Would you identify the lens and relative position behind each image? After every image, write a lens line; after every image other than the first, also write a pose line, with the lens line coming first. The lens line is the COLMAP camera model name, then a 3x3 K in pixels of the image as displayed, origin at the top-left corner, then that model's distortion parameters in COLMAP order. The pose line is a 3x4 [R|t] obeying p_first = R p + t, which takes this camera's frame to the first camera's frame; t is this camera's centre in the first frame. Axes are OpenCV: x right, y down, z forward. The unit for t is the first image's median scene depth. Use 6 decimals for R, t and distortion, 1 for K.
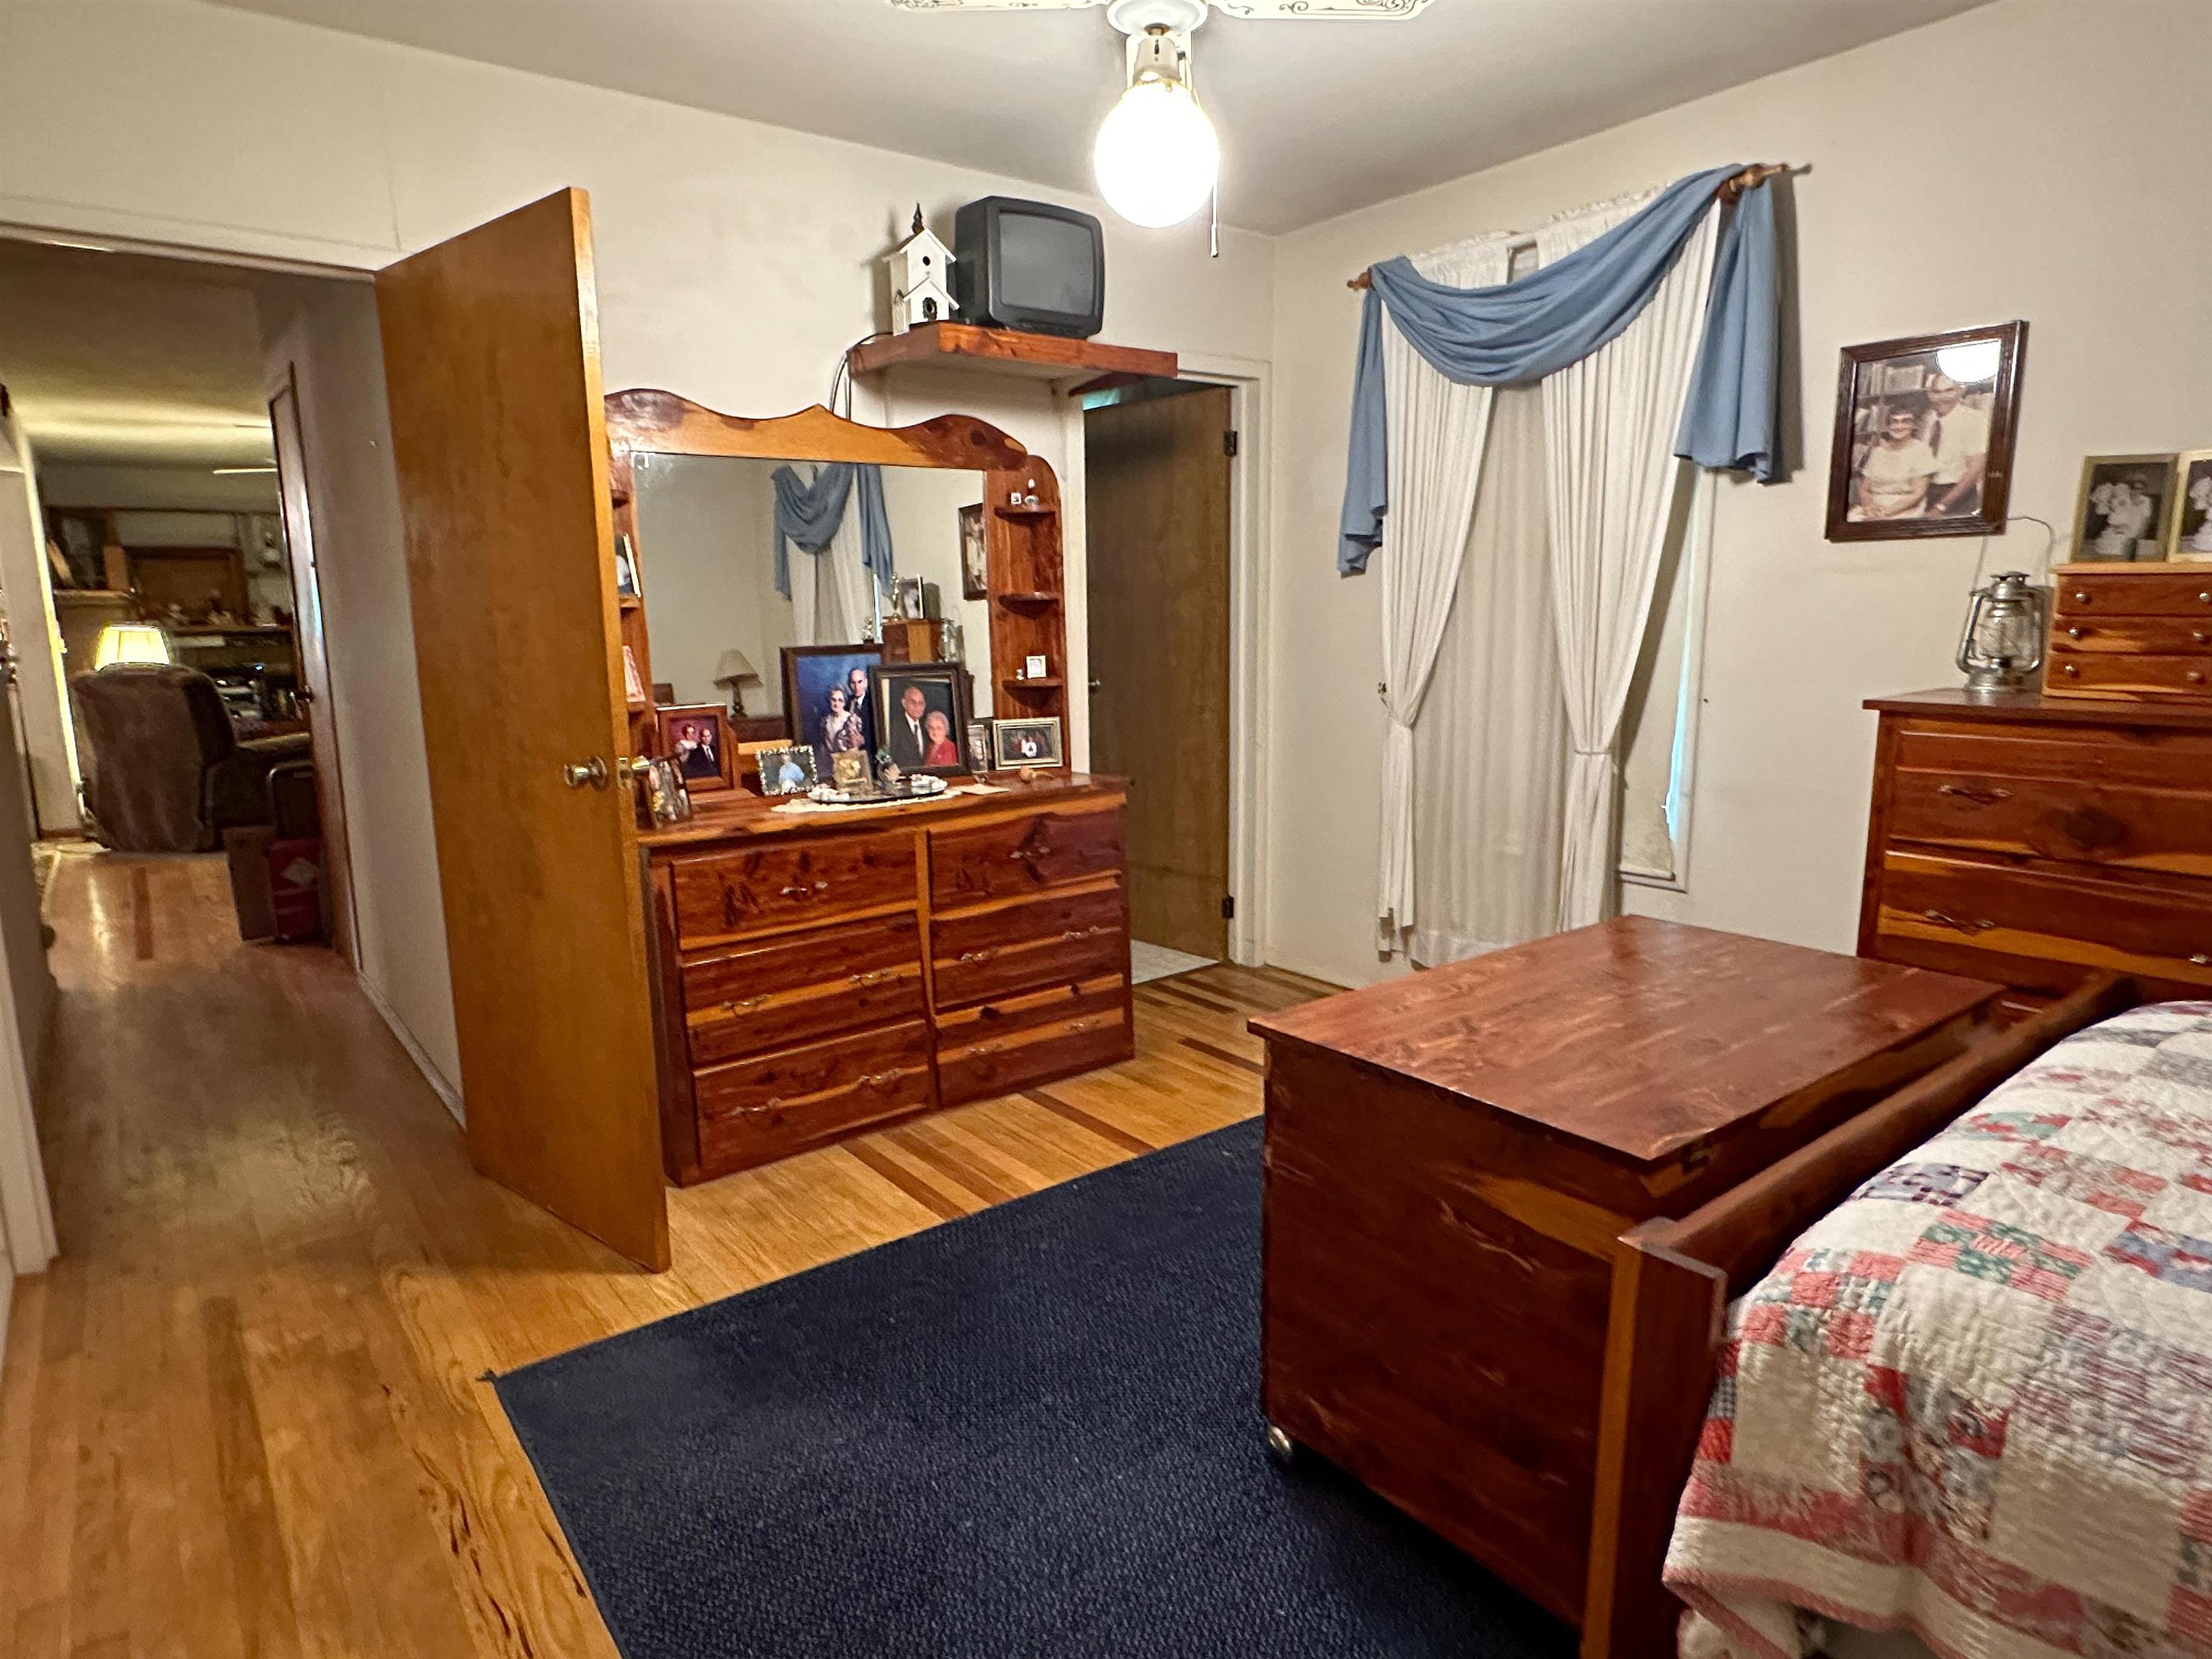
lens RADIAL K [[1280.8, 0, 1099.8], [0, 1280.8, 841.6], [0, 0, 1]] dist [-0.005752, 0.002449]
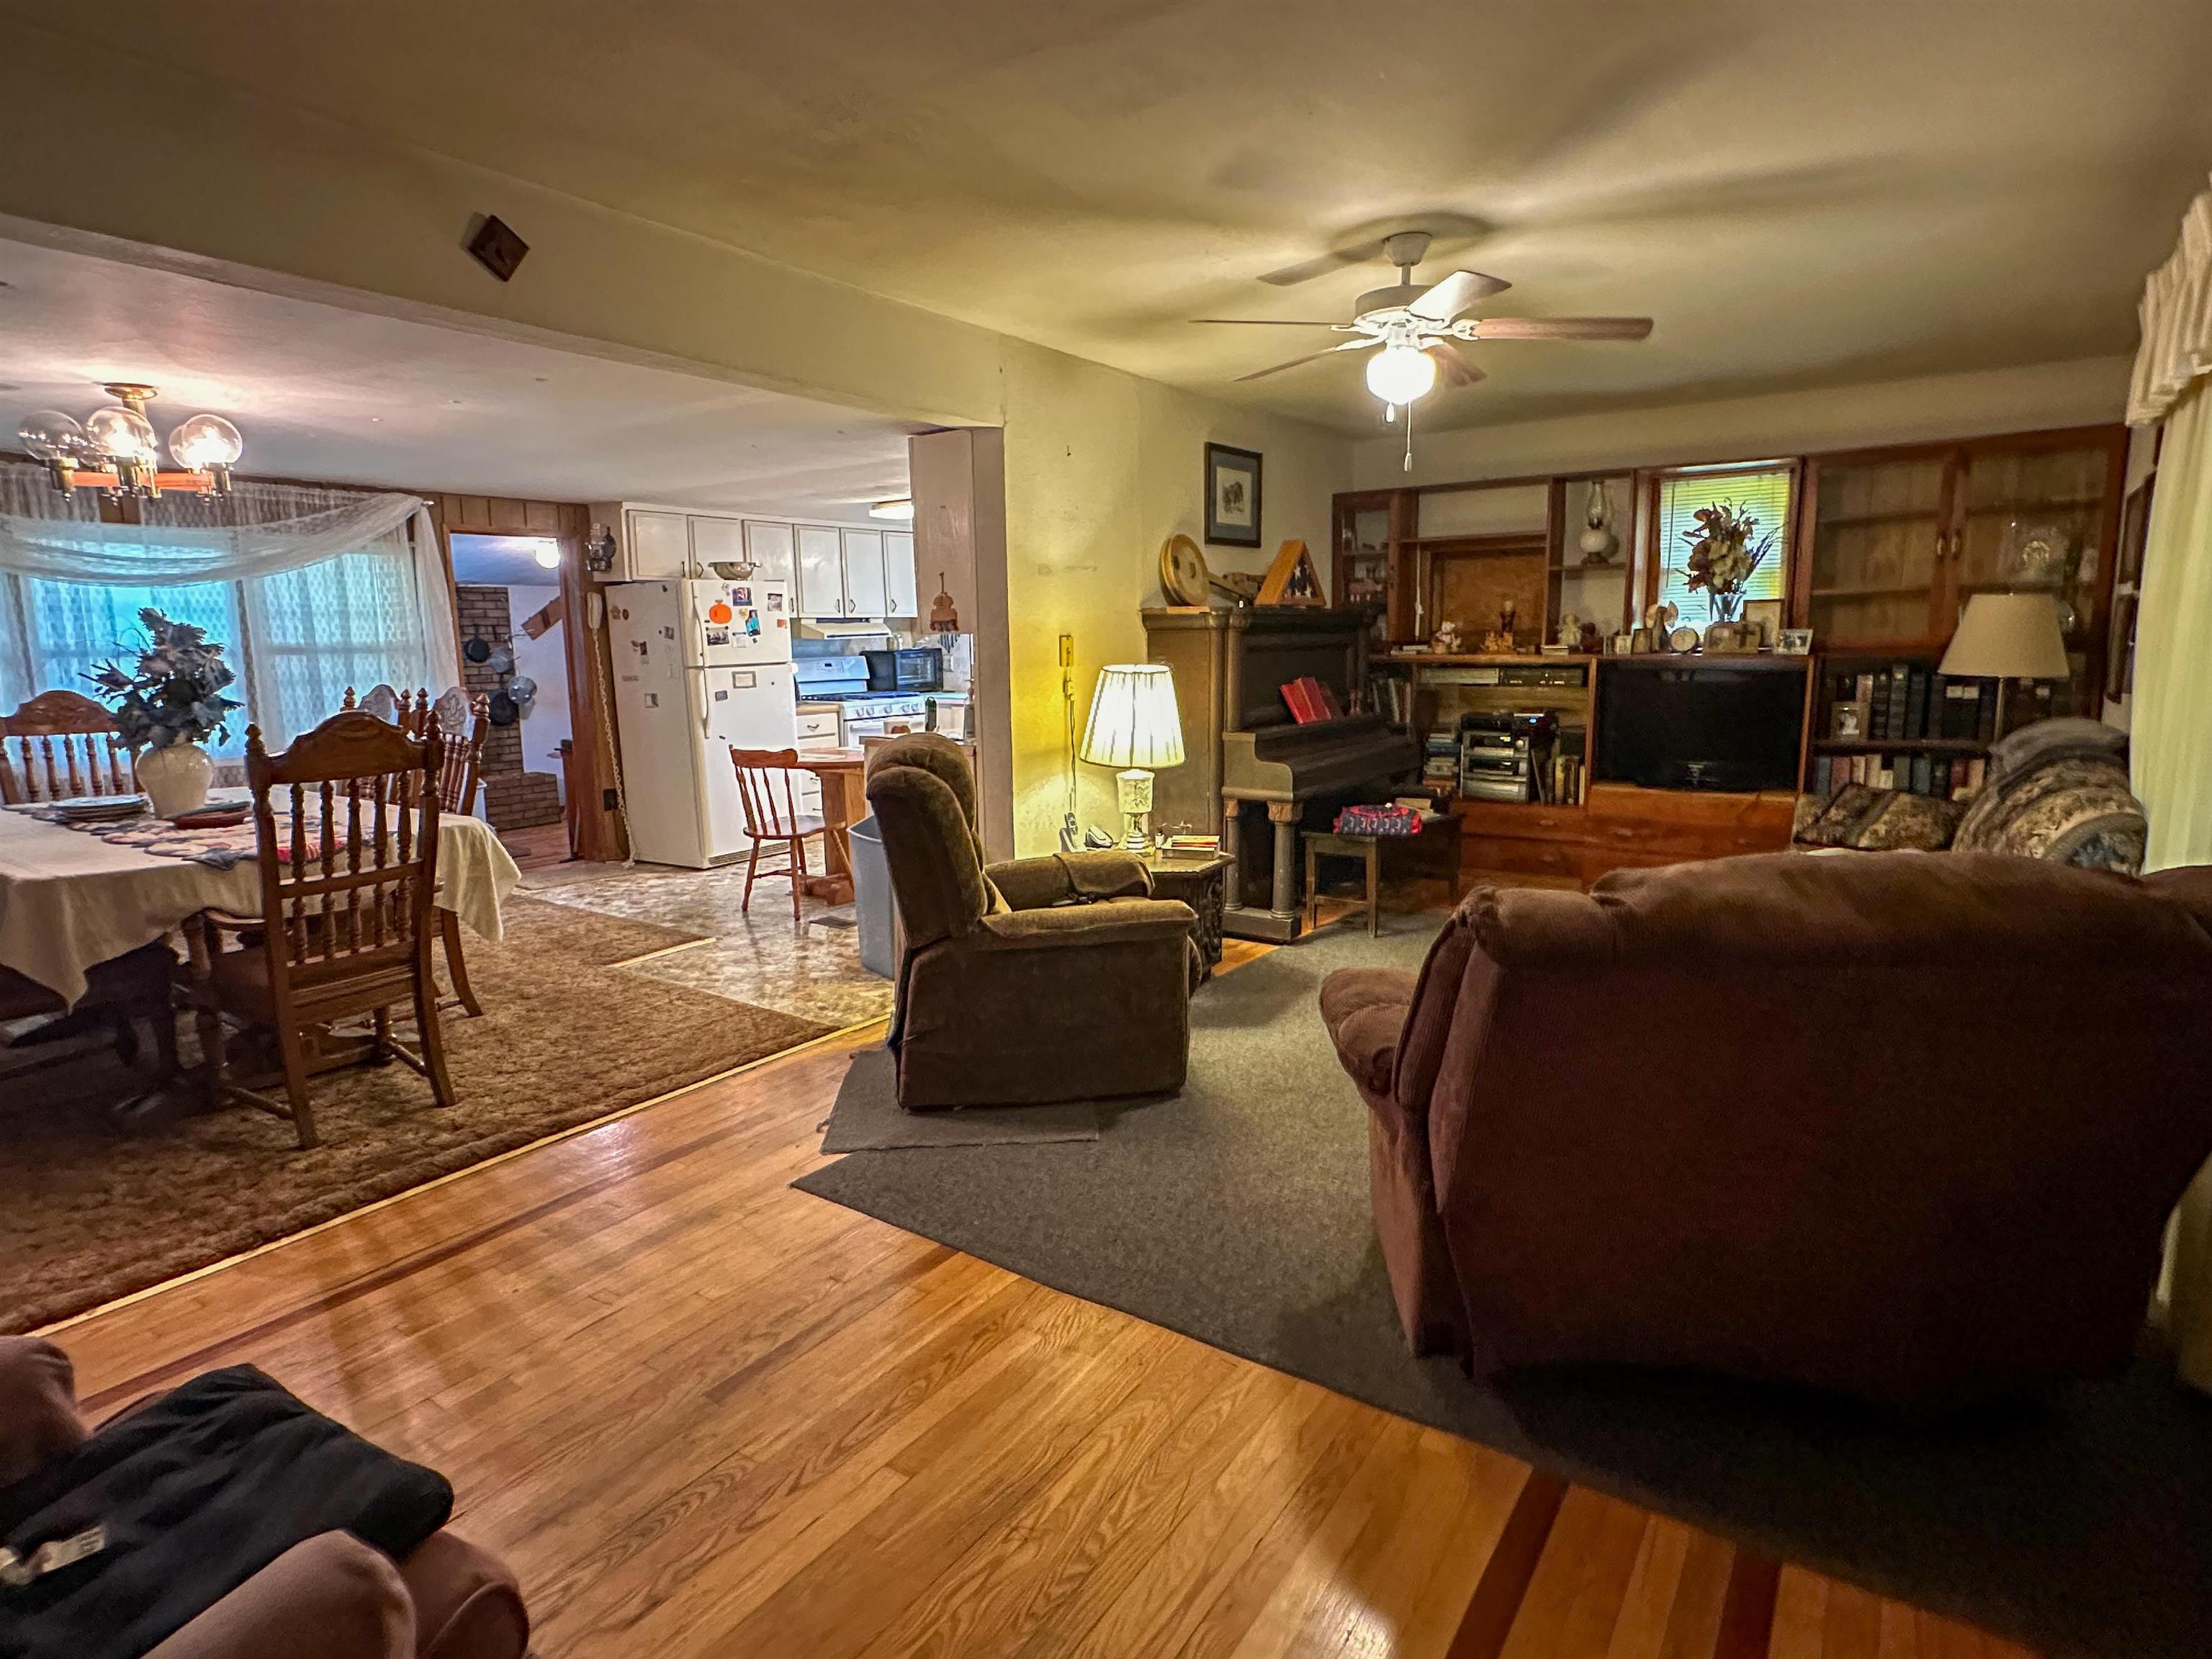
lens RADIAL K [[1175.6, 0, 1096.7], [0, 1175.6, 820.8], [0, 0, 1]] dist [-0.006019, 0.000666]
pose [[0.307712, 0.156083, -0.938590, -0.170696], [-0.160817, 0.980793, 0.110378, -0.120033], [0.937791, 0.116976, 0.326903, 0.626977]]
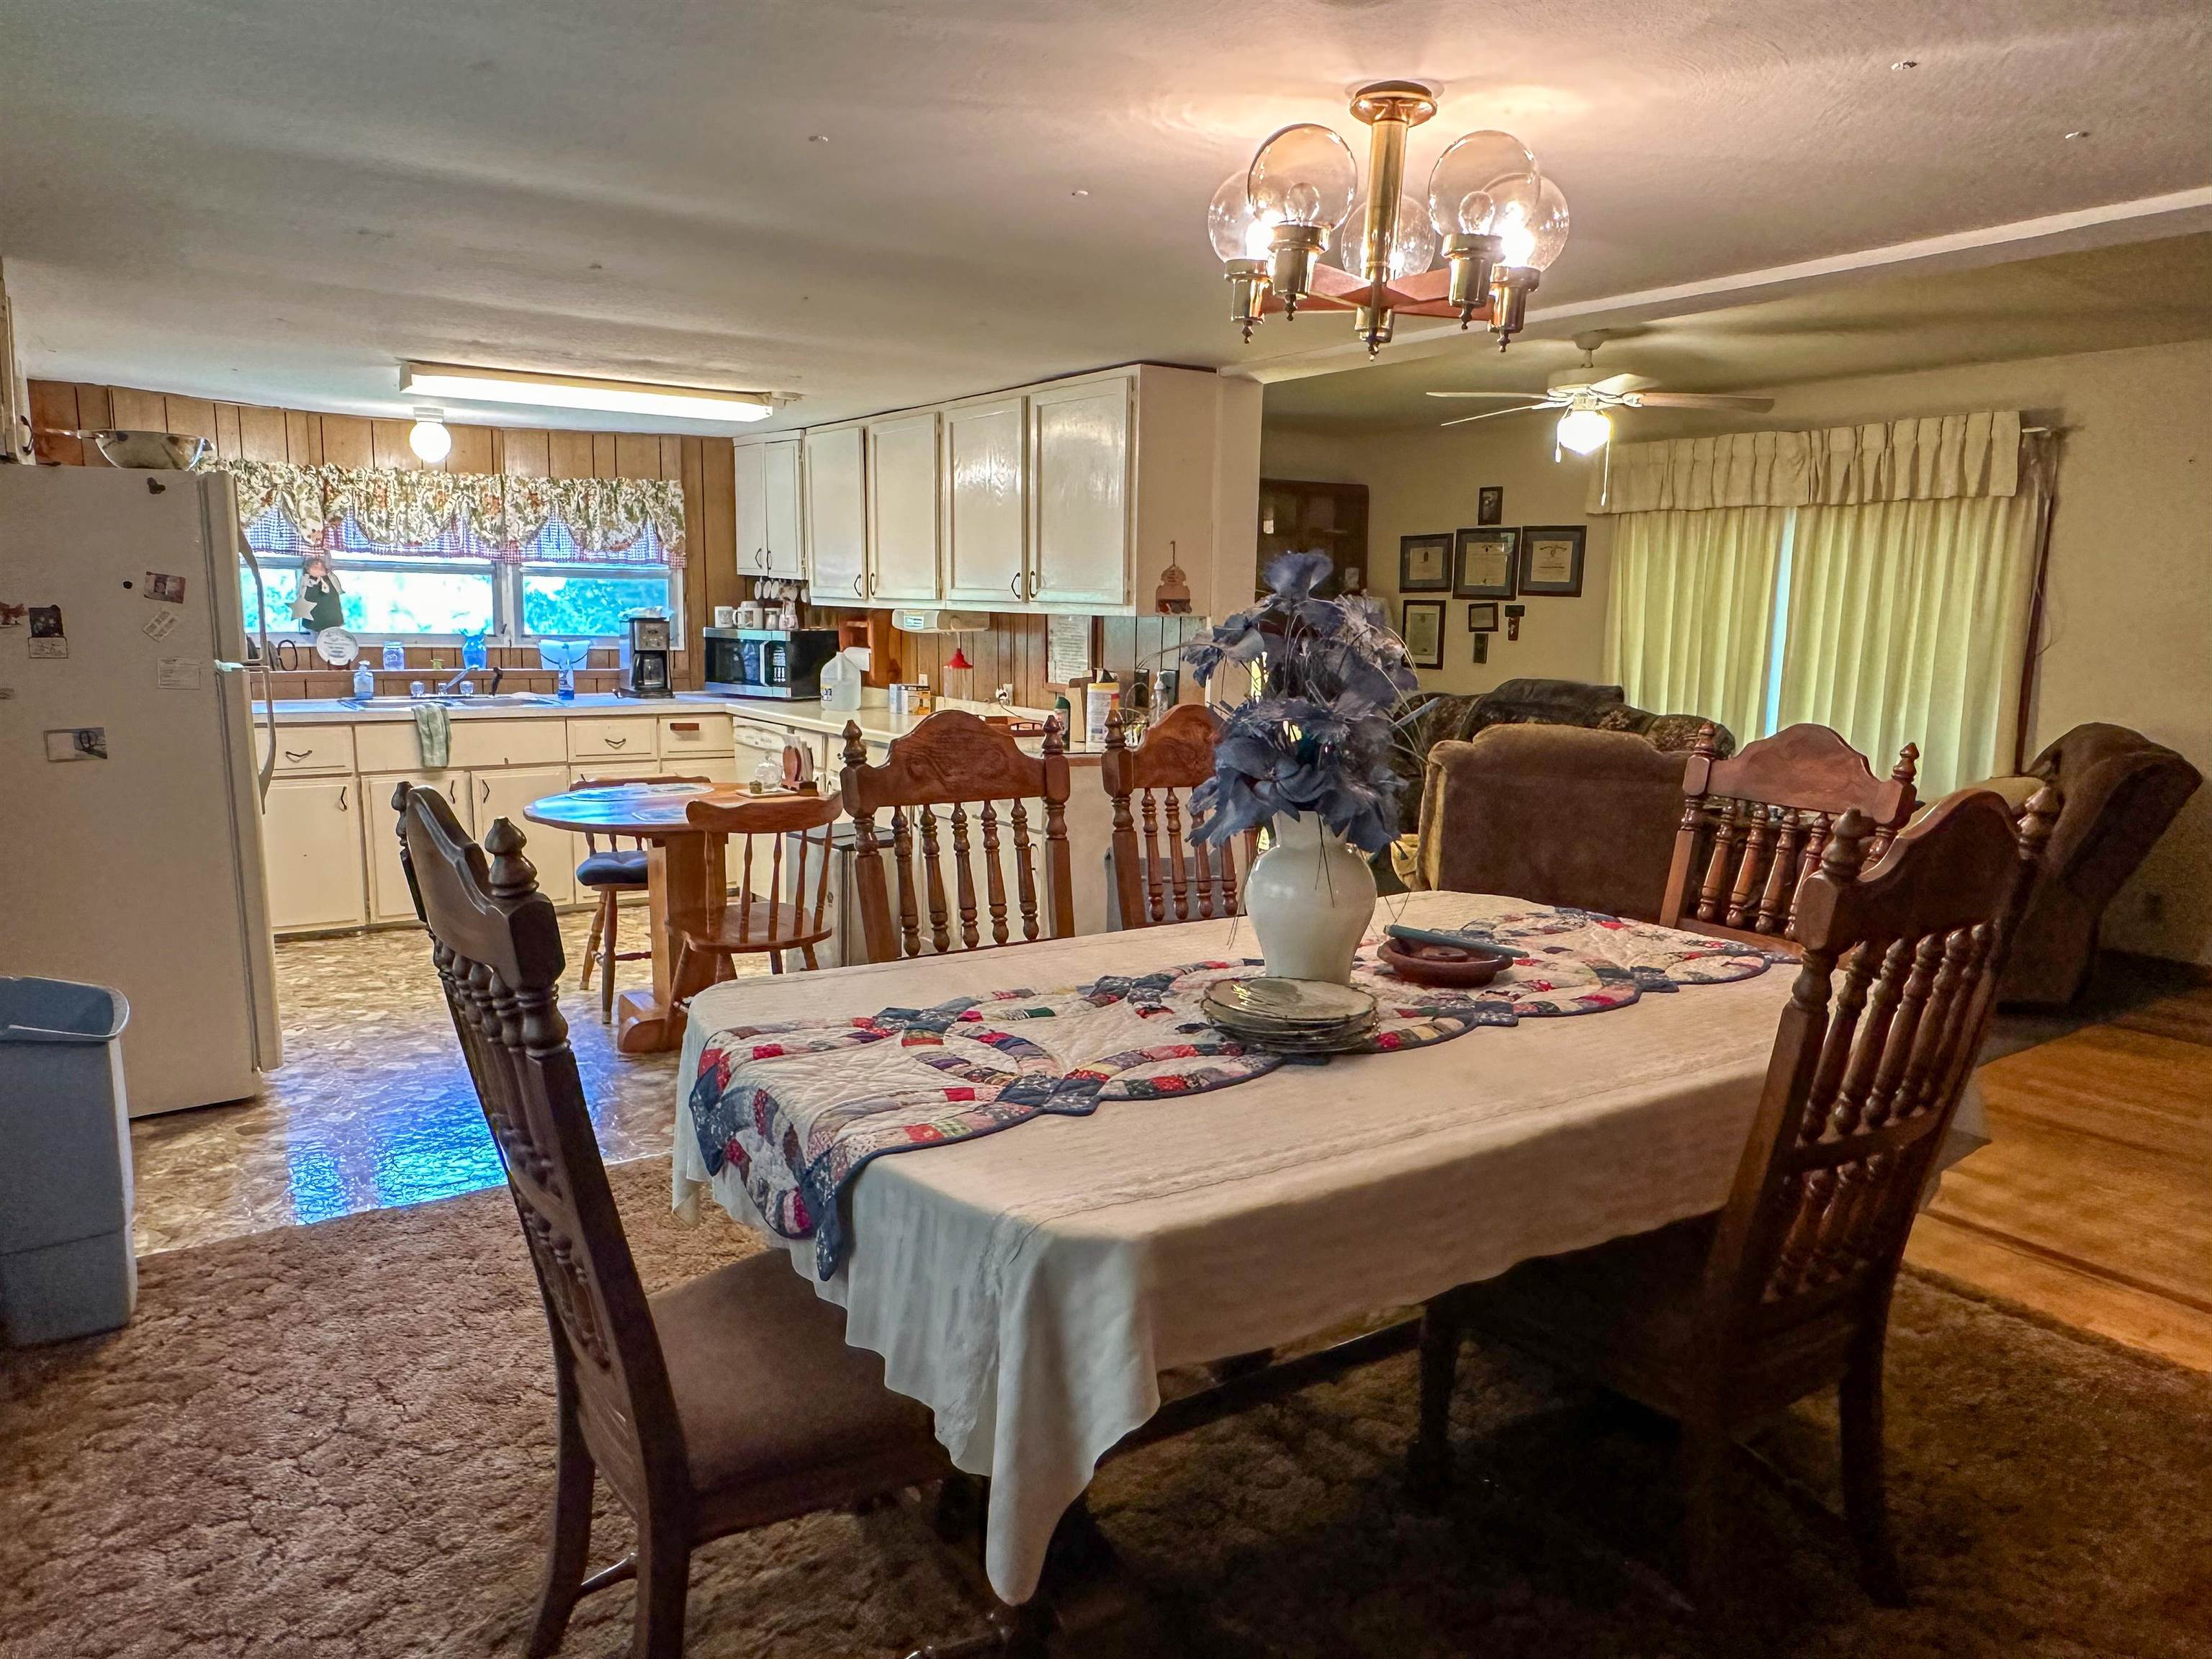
lens RADIAL K [[1466.3, 0, 1102.9], [0, 1466.3, 837.2], [0, 0, 1]] dist [-0.006814, 0.001061]
pose [[0.998919, 0.035814, -0.029634, -0.637967], [-0.036437, 0.999120, -0.020773, -0.051109], [0.028864, 0.021831, 0.999345, 0.249860]]
